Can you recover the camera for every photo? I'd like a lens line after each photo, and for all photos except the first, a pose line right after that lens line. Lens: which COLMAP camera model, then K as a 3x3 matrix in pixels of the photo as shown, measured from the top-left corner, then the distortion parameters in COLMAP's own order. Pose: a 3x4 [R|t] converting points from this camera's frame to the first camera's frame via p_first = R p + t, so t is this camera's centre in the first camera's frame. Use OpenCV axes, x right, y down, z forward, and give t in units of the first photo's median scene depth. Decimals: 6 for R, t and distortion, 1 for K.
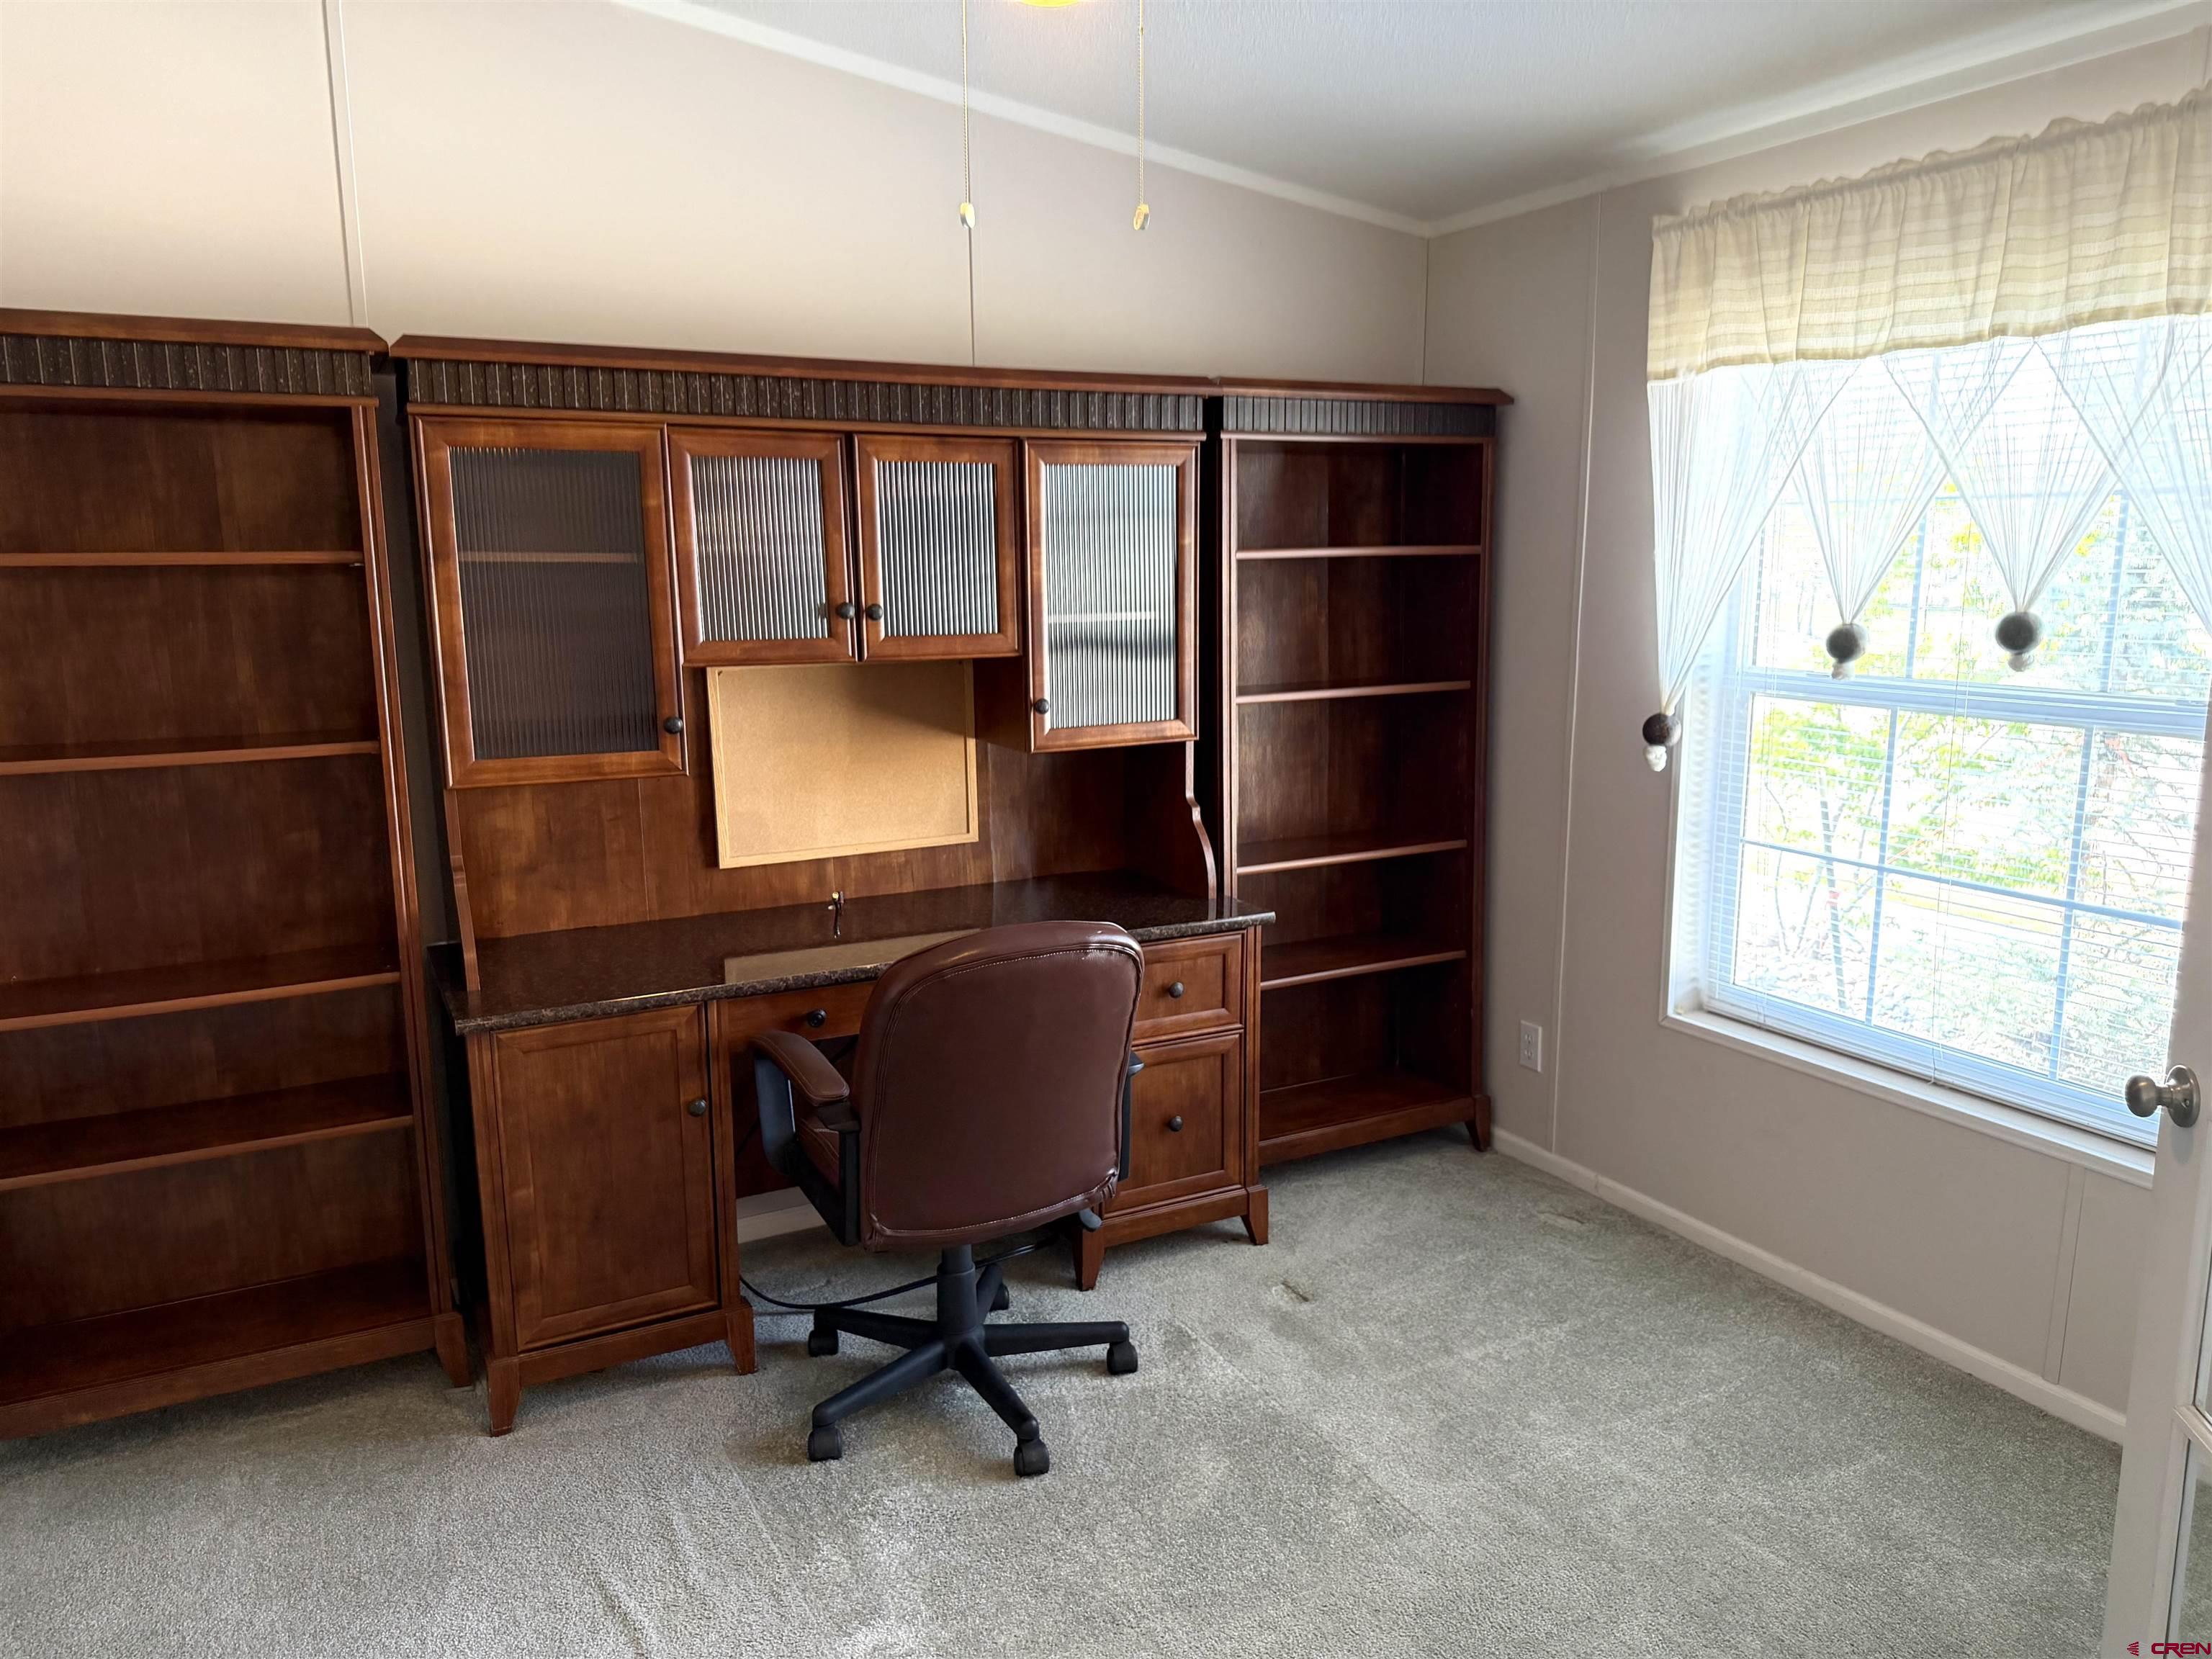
lens RADIAL K [[1554.4, 0, 1110.0], [0, 1554.4, 842.2], [0, 0, 1]] dist [0.112496, -0.244786]
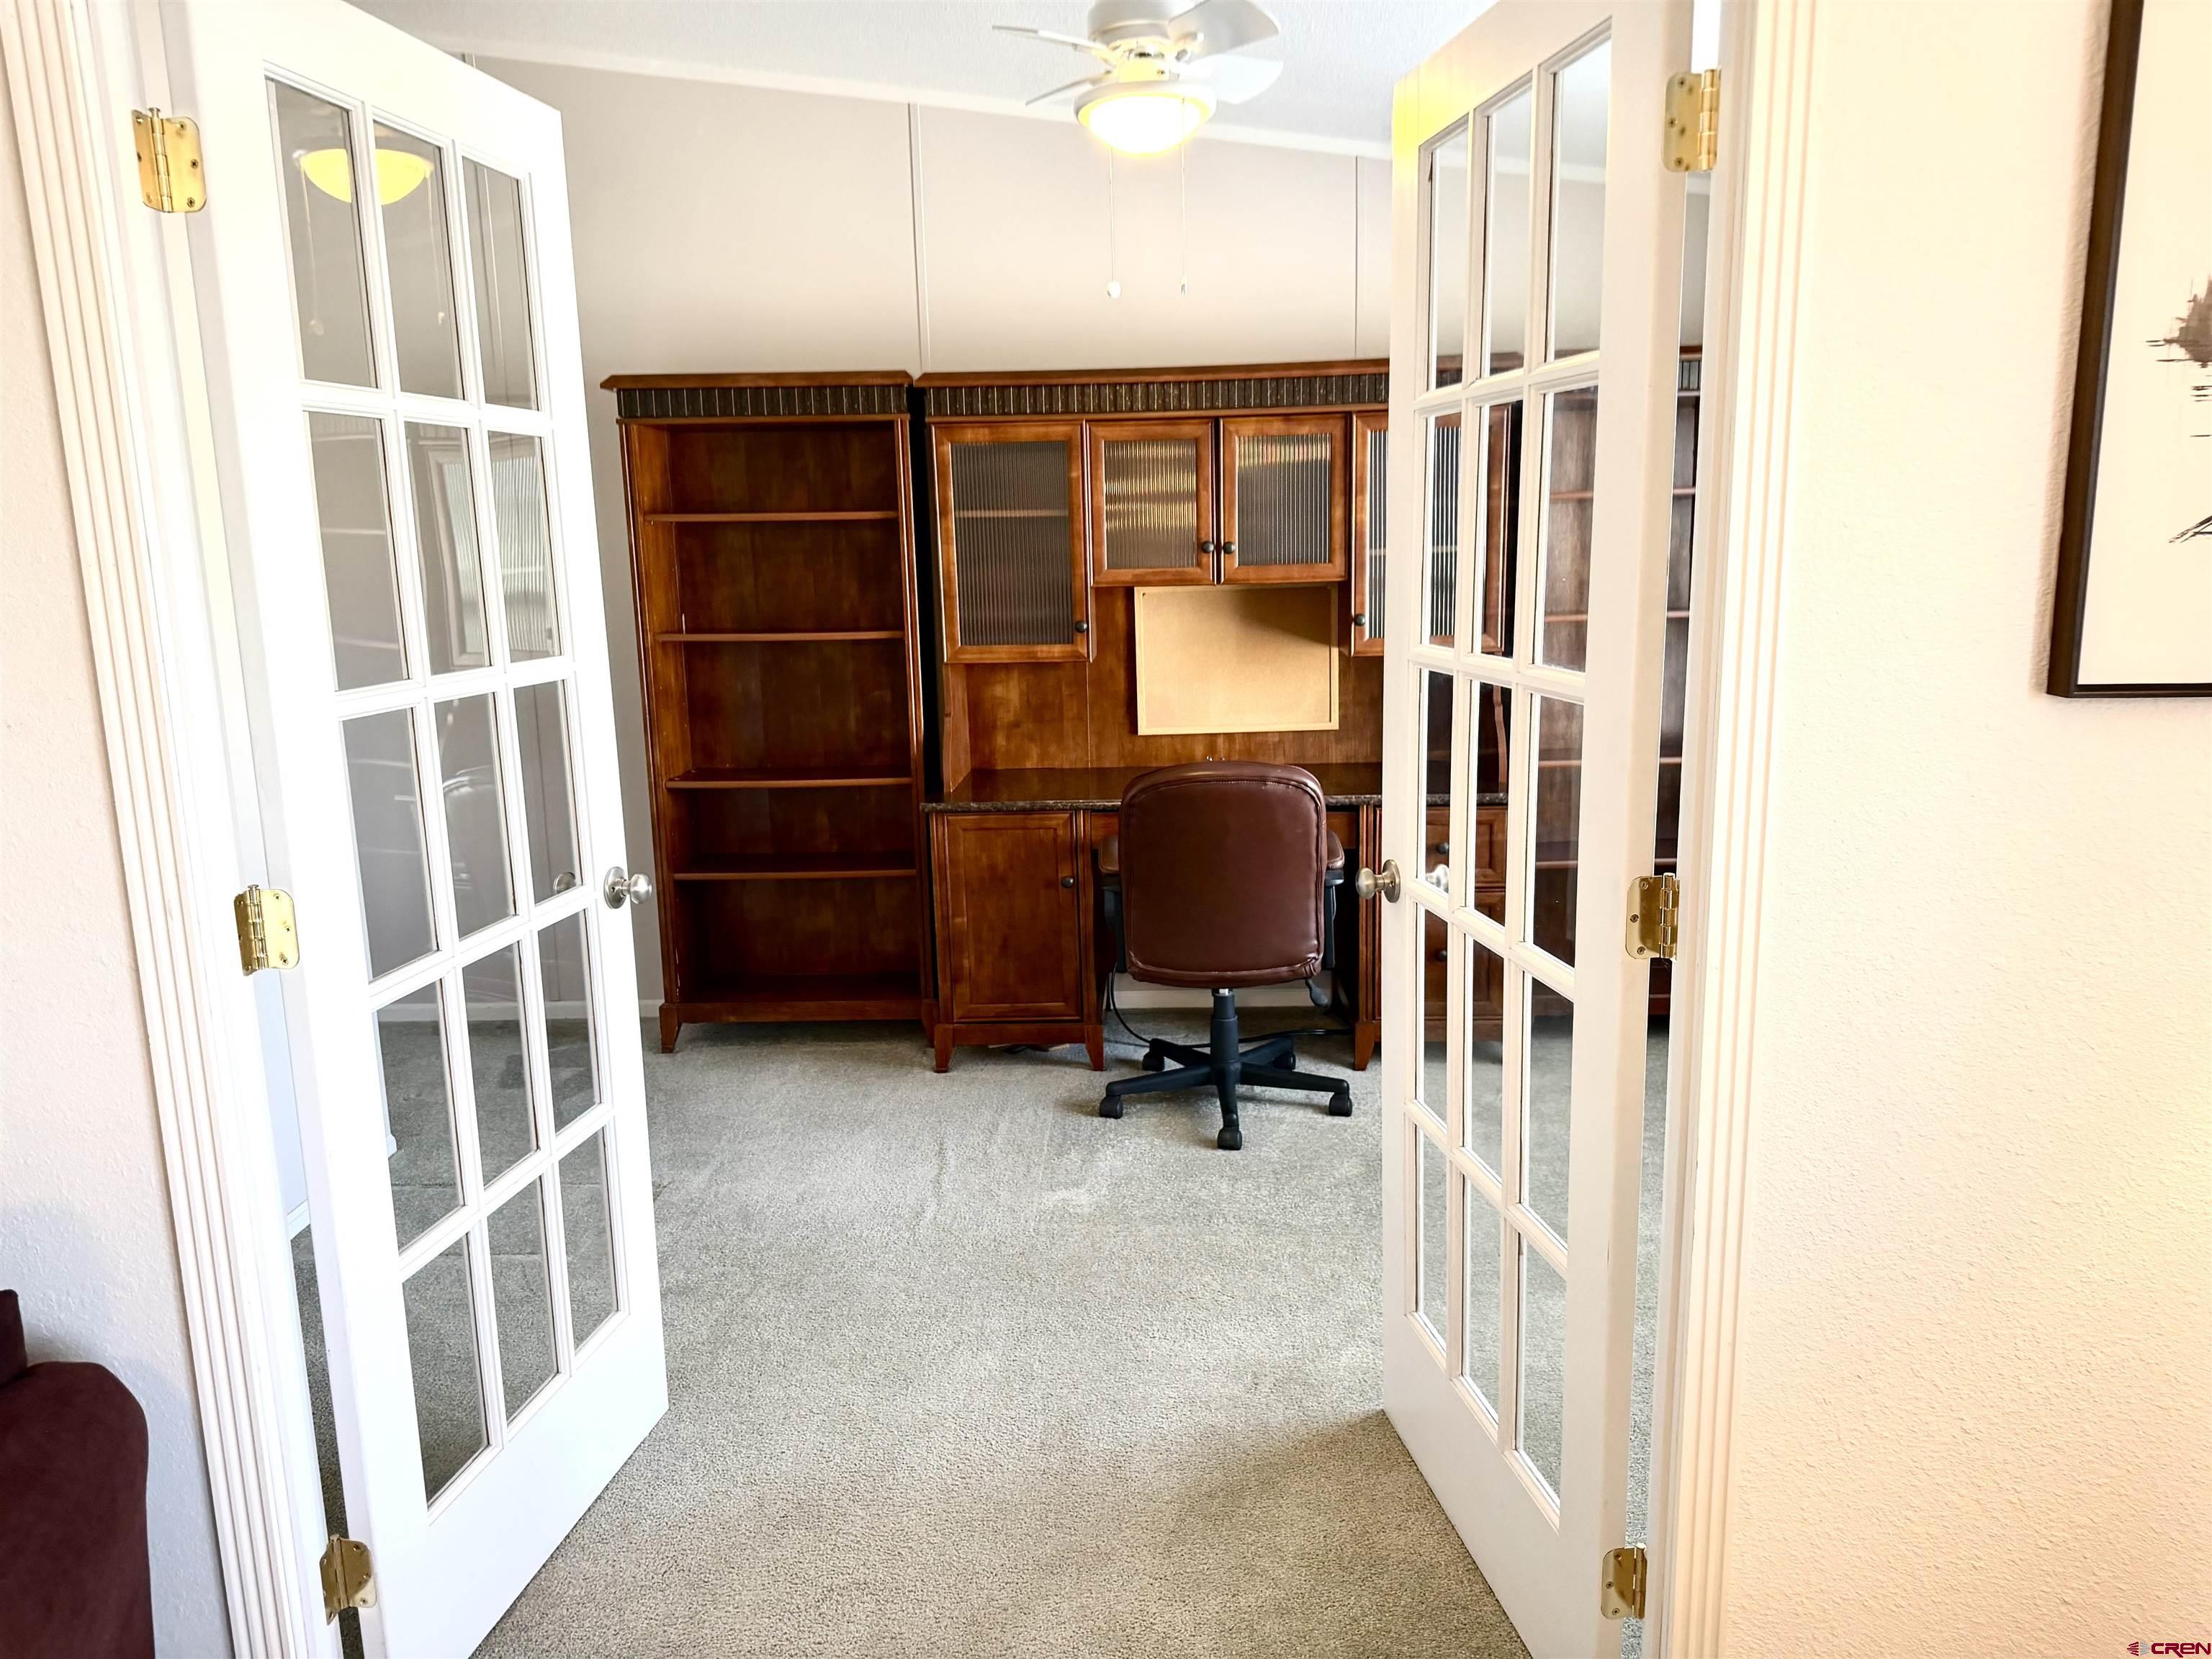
lens RADIAL K [[1576.9, 0, 1114.2], [0, 1576.9, 851.8], [0, 0, 1]] dist [0.099229, -0.138711]
pose [[0.862608, 0.084870, -0.498703, 0.505762], [-0.071767, 0.996386, 0.045431, 0.066567], [0.500756, -0.003399, 0.865582, -0.271741]]
